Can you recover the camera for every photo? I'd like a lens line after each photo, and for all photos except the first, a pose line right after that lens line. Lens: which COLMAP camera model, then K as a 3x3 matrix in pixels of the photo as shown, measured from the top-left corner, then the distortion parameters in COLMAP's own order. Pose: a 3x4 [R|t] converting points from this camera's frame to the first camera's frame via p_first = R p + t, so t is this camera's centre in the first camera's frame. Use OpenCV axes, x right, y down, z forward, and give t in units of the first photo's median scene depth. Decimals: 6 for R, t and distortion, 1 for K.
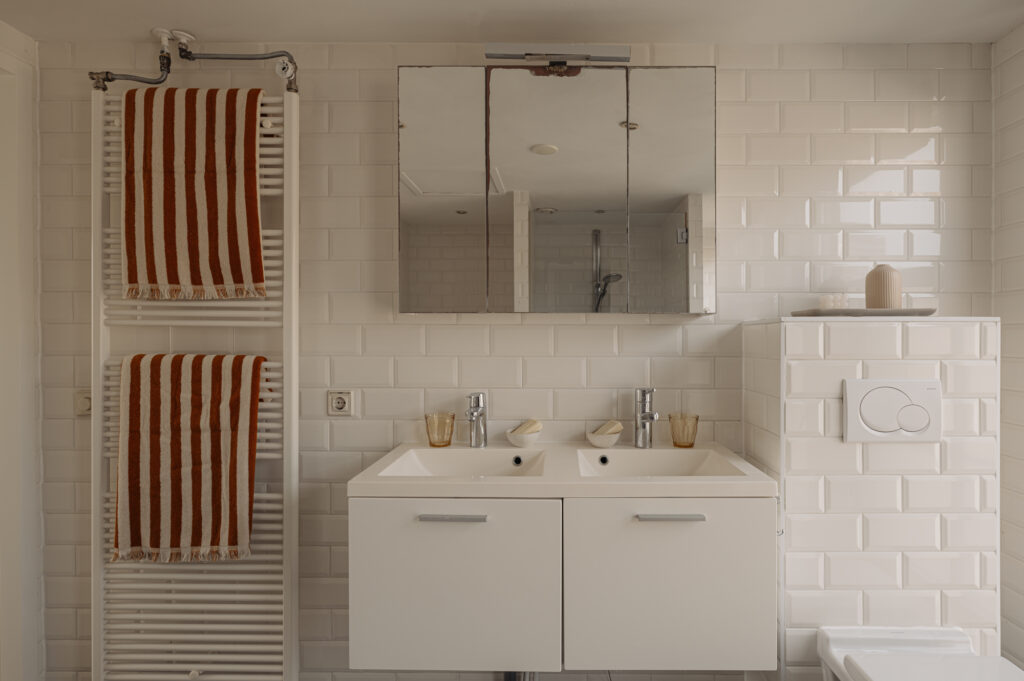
lens RADIAL K [[508.0, 0, 564.2], [0, 508.0, 336.8], [0, 0, 1]] dist [0.001599, 0.000436]
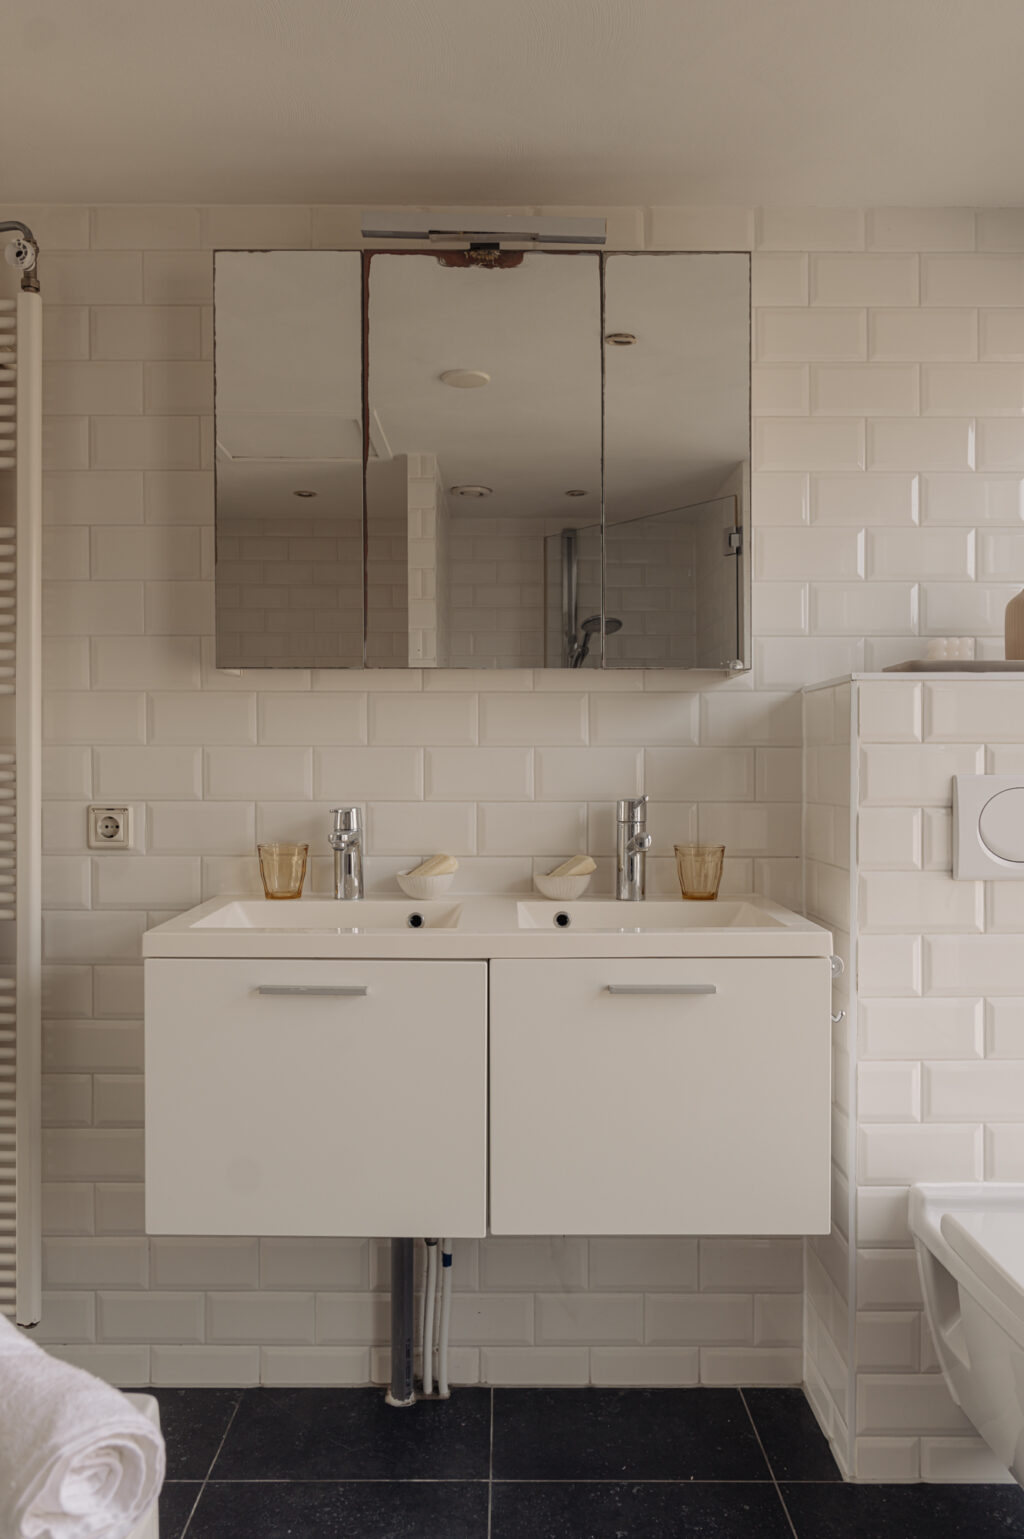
lens RADIAL K [[1092.9, 0, 512.0], [0, 1092.9, 769.5], [0, 0, 1]] dist [-0.002657, -0.003434]
pose [[0.999997, 0.001398, -0.002010, 0.021911], [-0.001380, 0.999958, 0.009043, 0.056566], [0.002023, -0.009040, 0.999957, -0.262043]]
